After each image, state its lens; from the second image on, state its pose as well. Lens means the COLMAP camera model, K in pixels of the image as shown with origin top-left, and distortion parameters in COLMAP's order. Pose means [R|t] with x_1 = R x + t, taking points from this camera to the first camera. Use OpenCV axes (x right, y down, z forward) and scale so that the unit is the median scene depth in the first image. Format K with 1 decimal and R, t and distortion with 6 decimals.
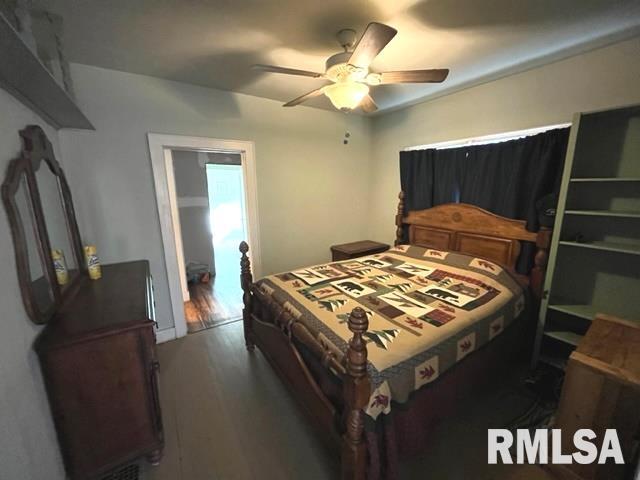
lens RADIAL K [[258.6, 0, 319.0], [0, 258.6, 241.0], [0, 0, 1]] dist [-0.003959, -0.000238]
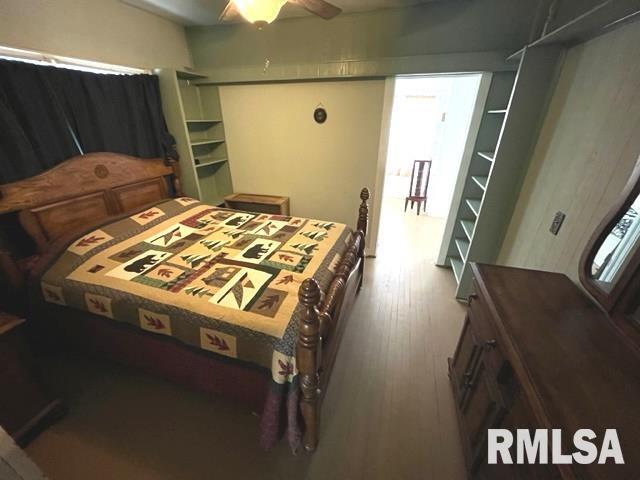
lens RADIAL K [[258.6, 0, 319.0], [0, 258.6, 238.3], [0, 0, 1]] dist [-0.003959, -0.000238]
pose [[-0.633879, -0.326401, 0.701184, -0.590613], [0.161644, 0.830660, 0.532800, -0.285296], [-0.756352, 0.451073, -0.473777, 1.186584]]
